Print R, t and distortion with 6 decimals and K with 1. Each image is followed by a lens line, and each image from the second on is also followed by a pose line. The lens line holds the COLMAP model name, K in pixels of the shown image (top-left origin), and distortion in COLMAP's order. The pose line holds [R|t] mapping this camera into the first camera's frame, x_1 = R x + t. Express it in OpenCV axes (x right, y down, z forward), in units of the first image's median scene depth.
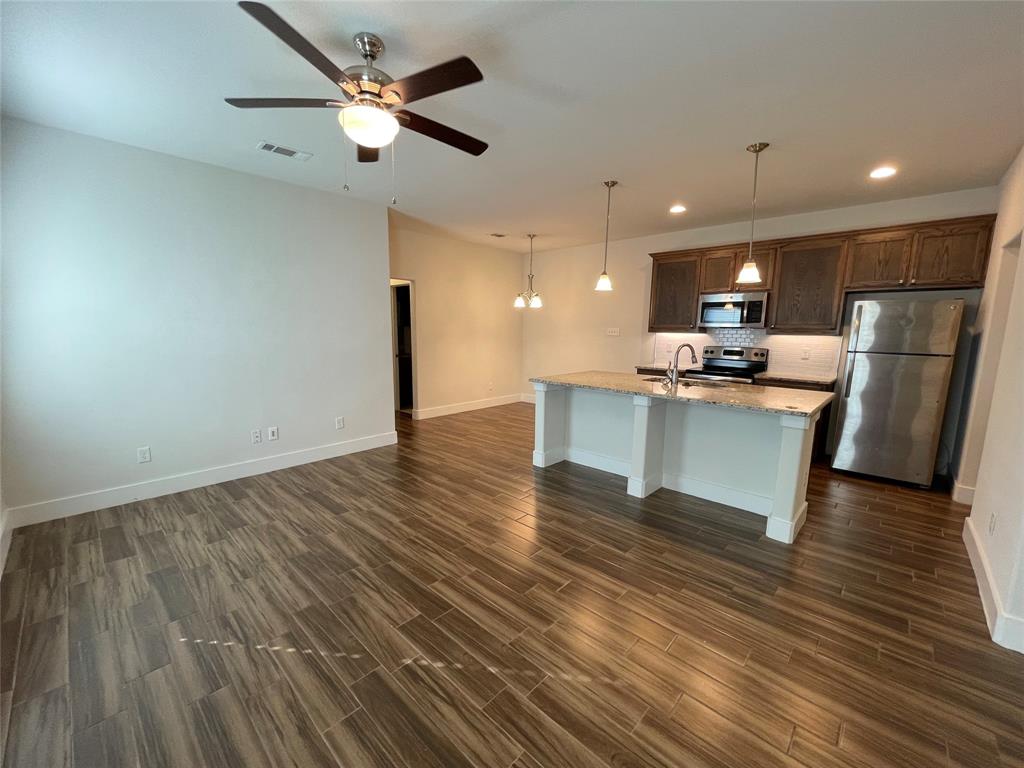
lens RADIAL K [[415.4, 0, 506.4], [0, 415.4, 389.0], [0, 0, 1]] dist [-0.000641, 0.000113]
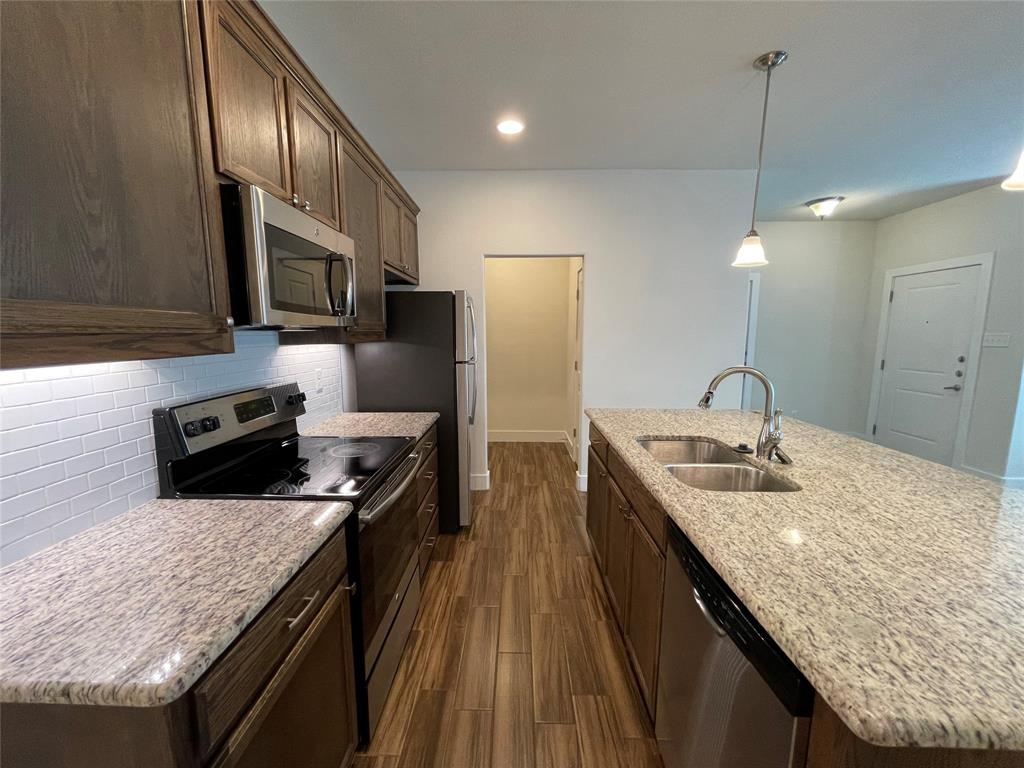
lens RADIAL K [[415.4, 0, 506.4], [0, 415.4, 389.0], [0, 0, 1]] dist [-0.000641, 0.000113]
pose [[-0.671632, -0.114141, 0.732039, 0.291865], [0.102511, 0.964241, 0.244399, -0.239512], [-0.733759, 0.239188, -0.635915, 1.598365]]
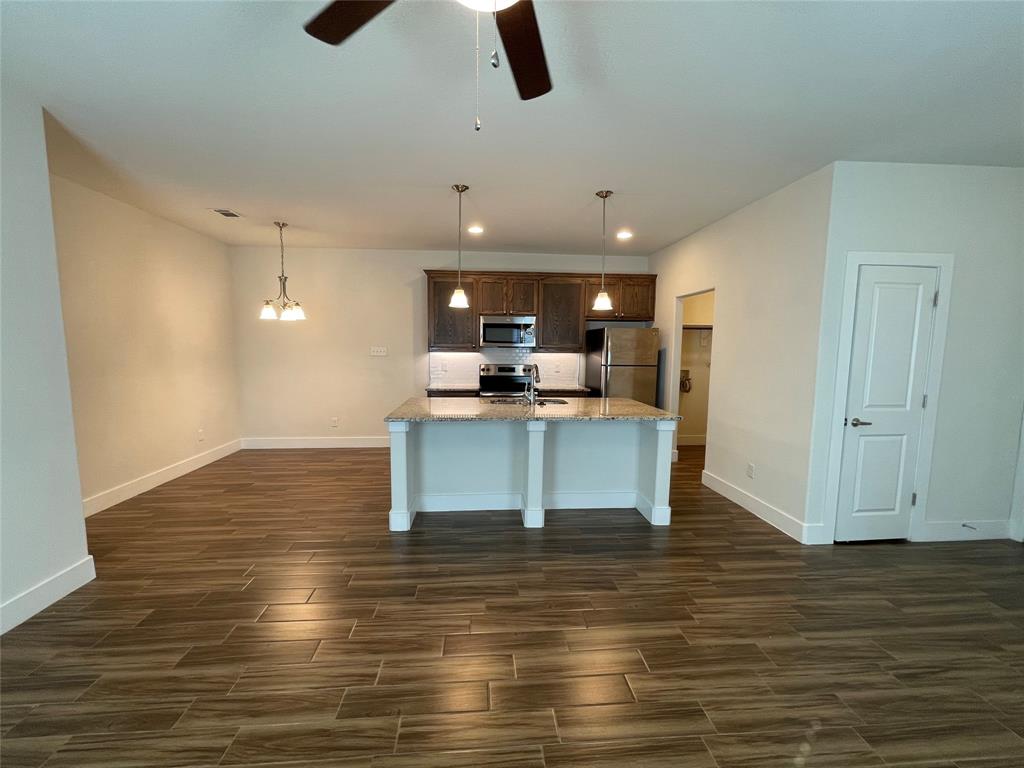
lens RADIAL K [[415.4, 0, 506.4], [0, 415.4, 389.0], [0, 0, 1]] dist [-0.000641, 0.000113]
pose [[0.671560, -0.080095, 0.736608, -0.406872], [0.108074, 0.994097, 0.009562, -0.070469], [-0.733026, 0.073187, 0.676252, 0.392586]]
